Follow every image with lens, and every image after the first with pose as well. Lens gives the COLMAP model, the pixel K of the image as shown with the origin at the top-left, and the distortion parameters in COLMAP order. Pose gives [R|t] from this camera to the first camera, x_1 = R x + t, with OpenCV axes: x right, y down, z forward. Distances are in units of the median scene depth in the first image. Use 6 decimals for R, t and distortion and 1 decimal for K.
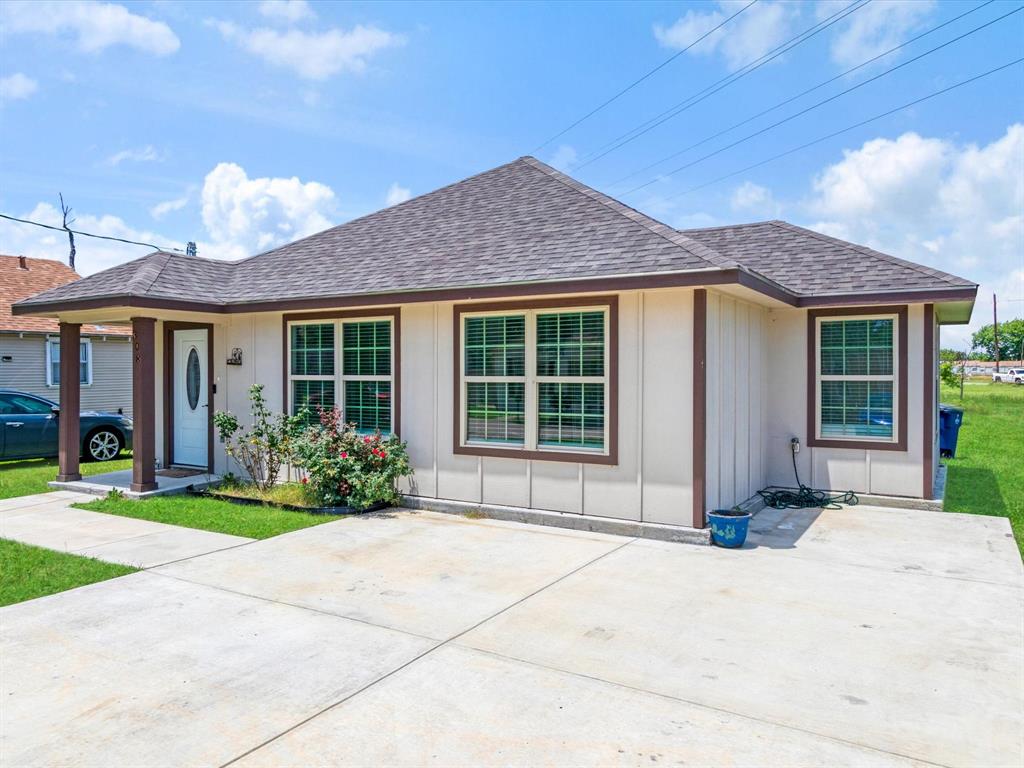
lens RADIAL K [[728.0, 0, 501.9], [0, 728.0, 380.0], [0, 0, 1]] dist [-0.002031, 0.000470]
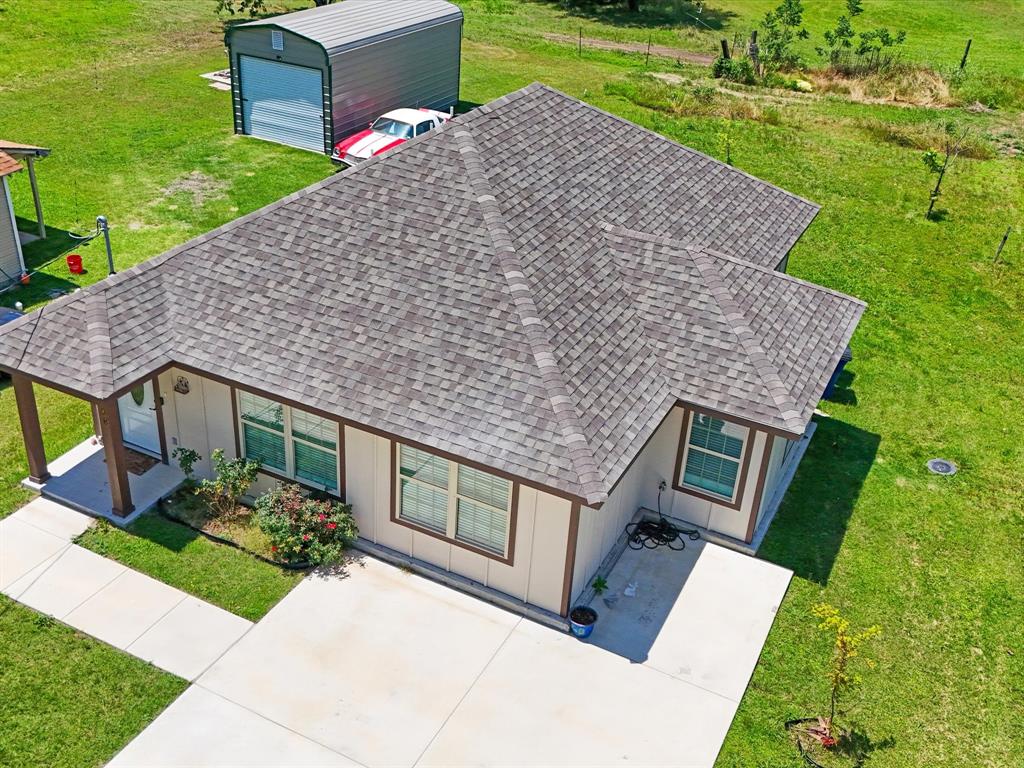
lens RADIAL K [[1006.6, 0, 514.1], [0, 1006.6, 388.8], [0, 0, 1]] dist [0.057871, 0.000000]
pose [[0.995278, 0.007230, 0.096797, -0.023160], [-0.054130, 0.869106, 0.491654, -1.012357], [-0.080573, -0.494572, 0.865394, -0.448535]]
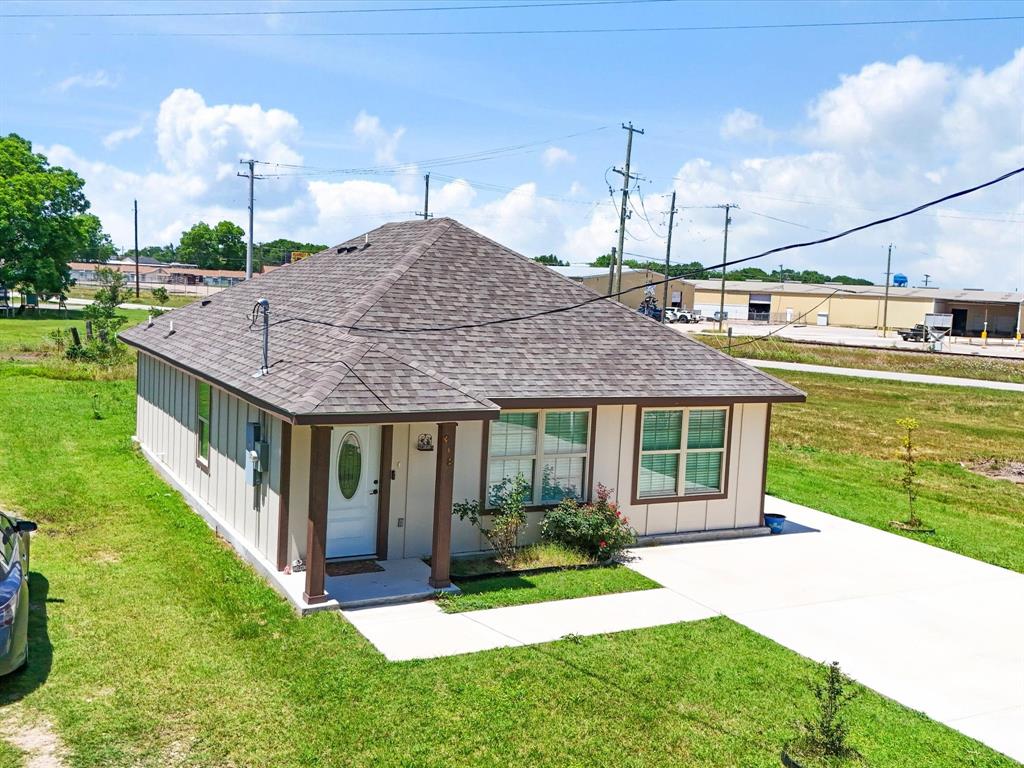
lens RADIAL K [[1006.6, 0, 508.5], [0, 1006.6, 380.8], [0, 0, 1]] dist [0.057871, 0.000000]
pose [[0.489596, -0.052478, 0.870369, -1.943189], [-0.035649, 0.996148, 0.080115, -0.300218], [-0.871220, -0.070252, 0.485839, 0.274680]]
